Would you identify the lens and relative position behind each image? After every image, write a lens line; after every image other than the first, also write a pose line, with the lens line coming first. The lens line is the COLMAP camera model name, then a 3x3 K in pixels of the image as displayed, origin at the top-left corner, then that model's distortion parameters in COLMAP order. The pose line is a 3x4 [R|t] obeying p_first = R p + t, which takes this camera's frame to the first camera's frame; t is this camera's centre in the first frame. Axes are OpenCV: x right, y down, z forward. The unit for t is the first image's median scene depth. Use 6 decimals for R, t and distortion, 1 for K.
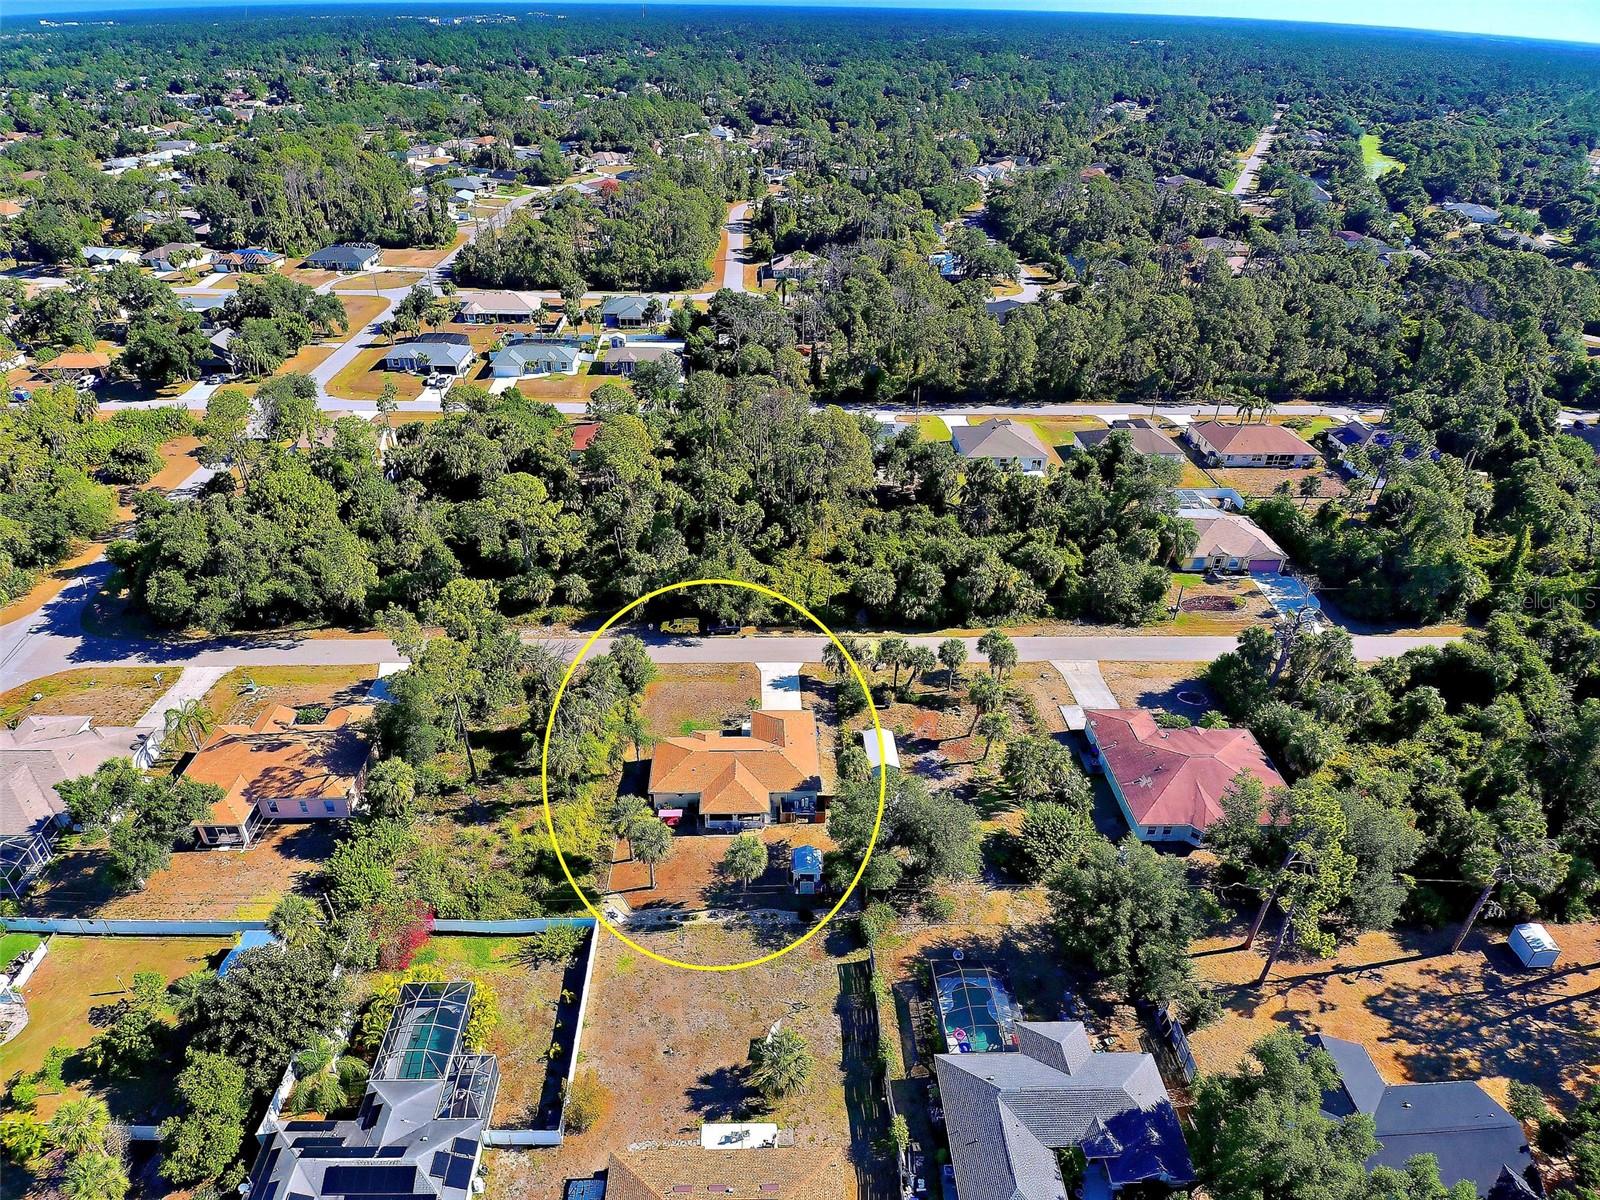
lens RADIAL K [[952.8, 0, 774.0], [0, 952.8, 622.5], [0, 0, 1]] dist [0.093780, -0.129995]
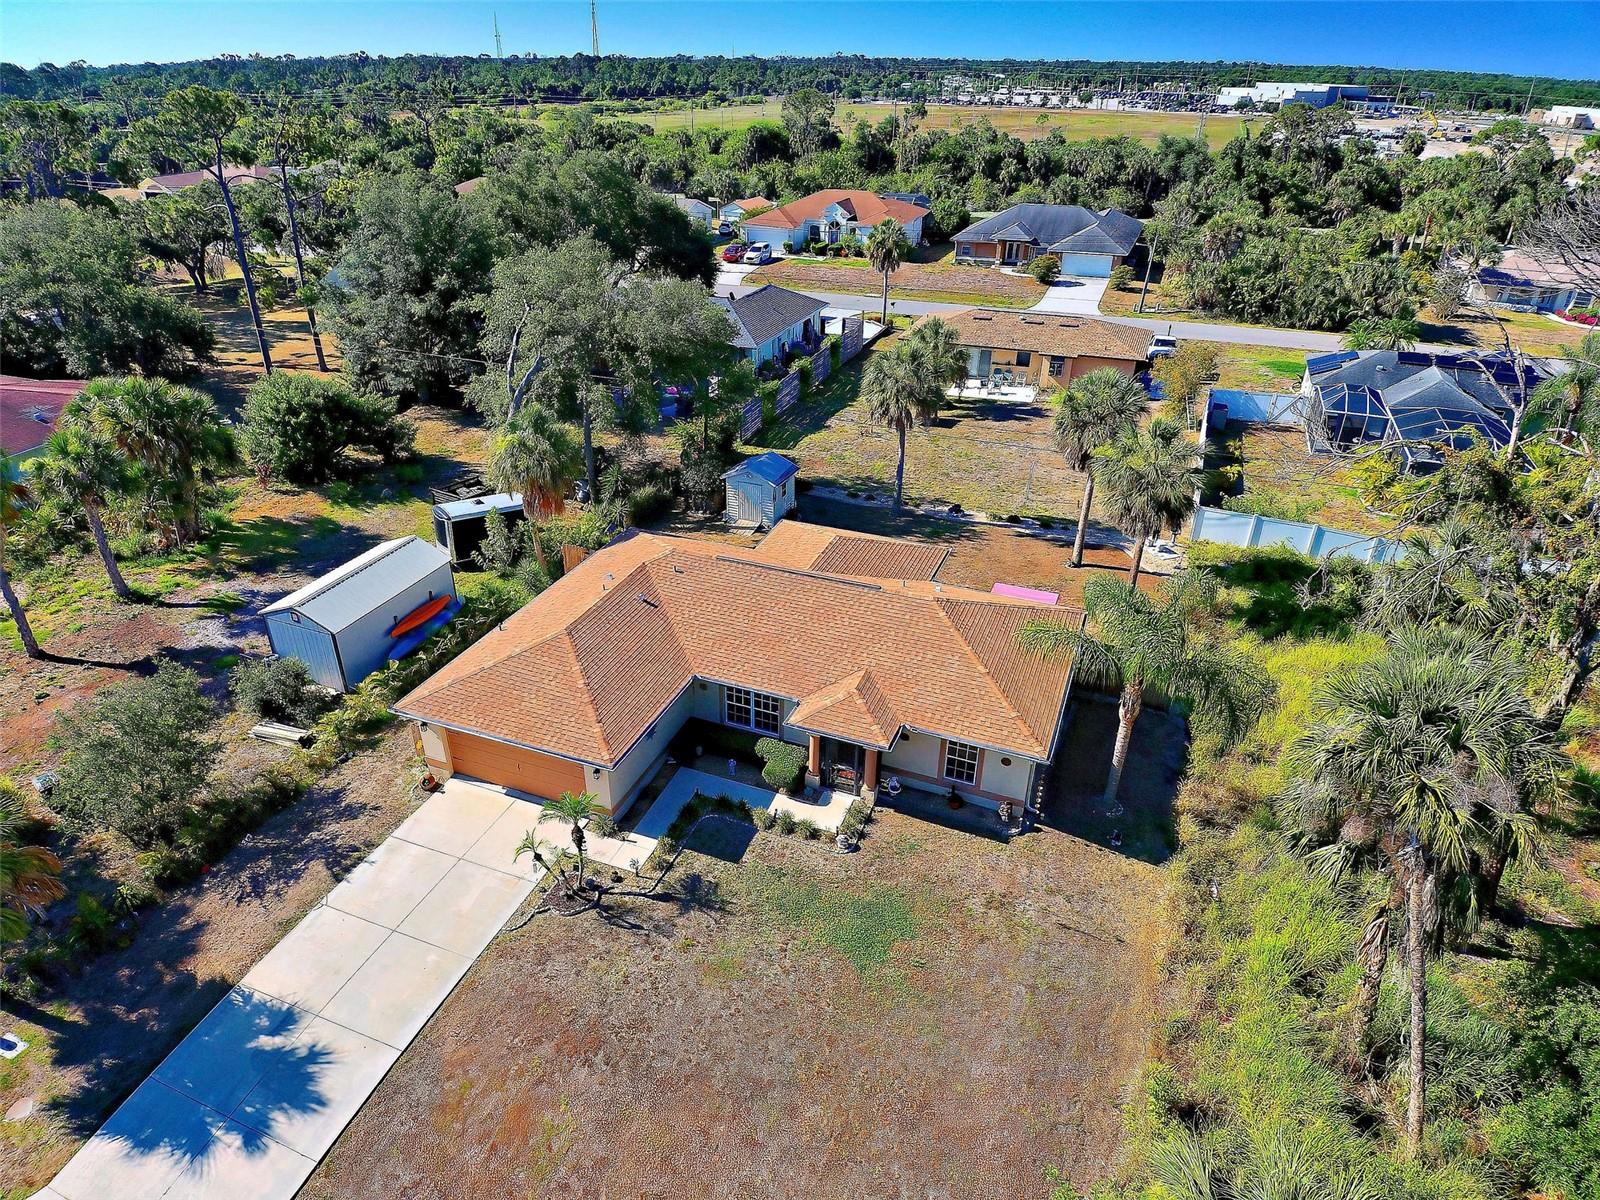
lens RADIAL K [[952.8, 0, 774.0], [0, 952.8, 622.5], [0, 0, 1]] dist [0.093780, -0.129995]
pose [[-0.916278, -0.212605, 0.339461, -0.127462], [0.207403, 0.473202, 0.856191, -0.110821], [-0.342664, 0.854914, -0.389490, 1.026966]]
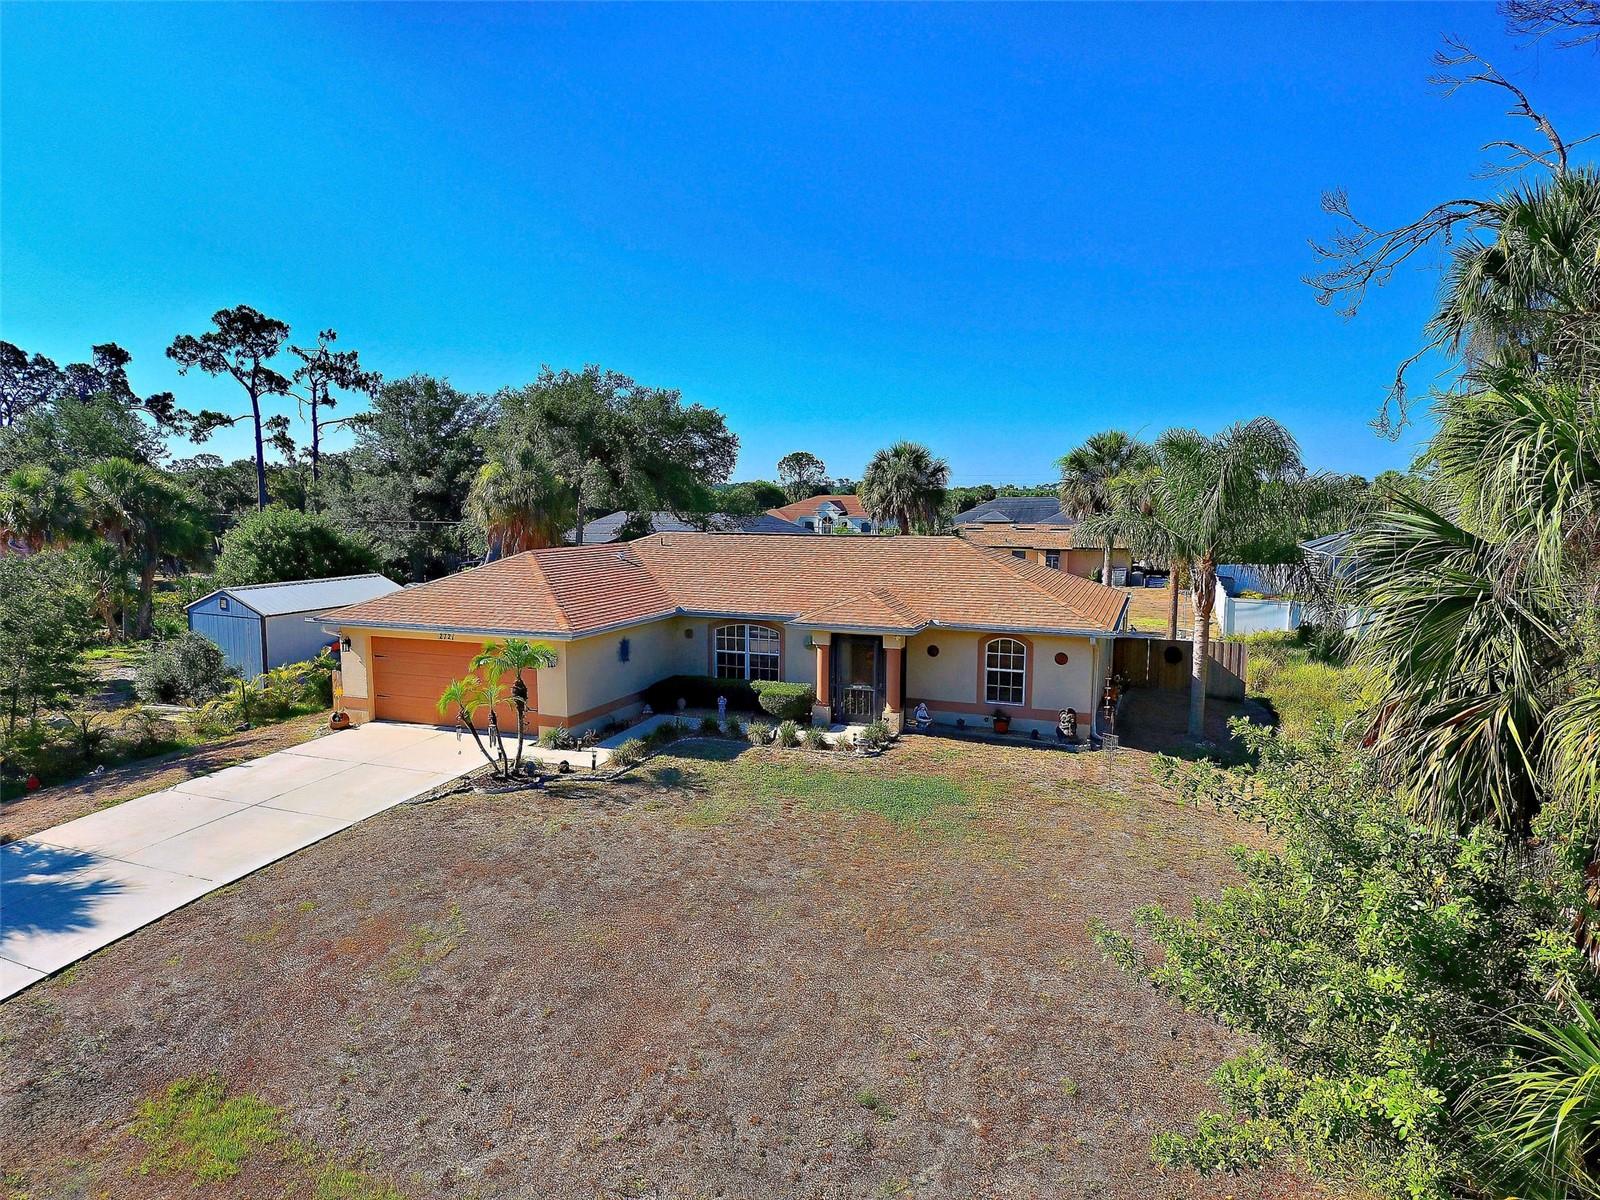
lens RADIAL K [[952.8, 0, 774.0], [0, 952.8, 622.5], [0, 0, 1]] dist [0.093780, -0.129995]
pose [[-0.917611, -0.067785, 0.391658, -0.128778], [0.203190, 0.766880, 0.608776, -0.012945], [-0.341620, 0.638200, -0.689924, 1.091642]]
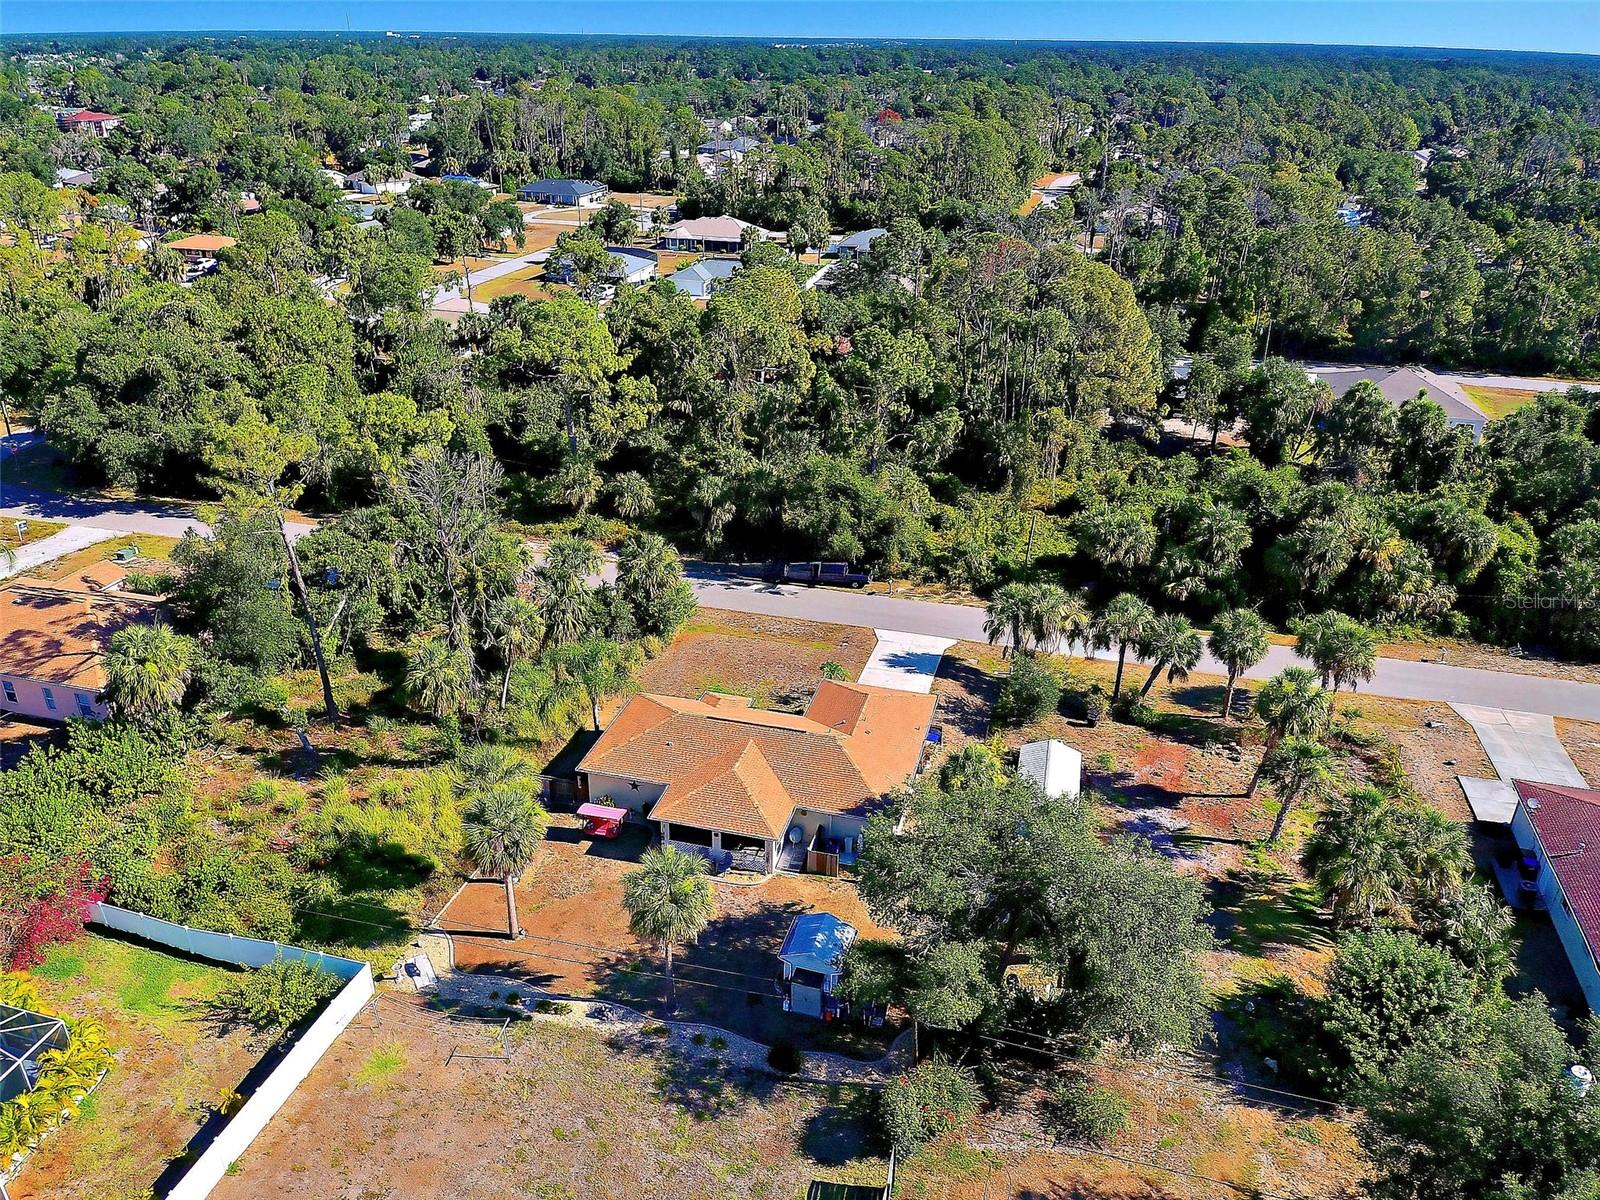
lens RADIAL K [[1152.7, 0, 785.7], [0, 1152.7, 619.0], [0, 0, 1]] dist [0.105230, -0.152416]
pose [[0.957539, 0.126126, -0.259250, 0.119845], [-0.154575, 0.983653, -0.092372, 0.120455], [0.243362, 0.128523, 0.961383, 0.351274]]
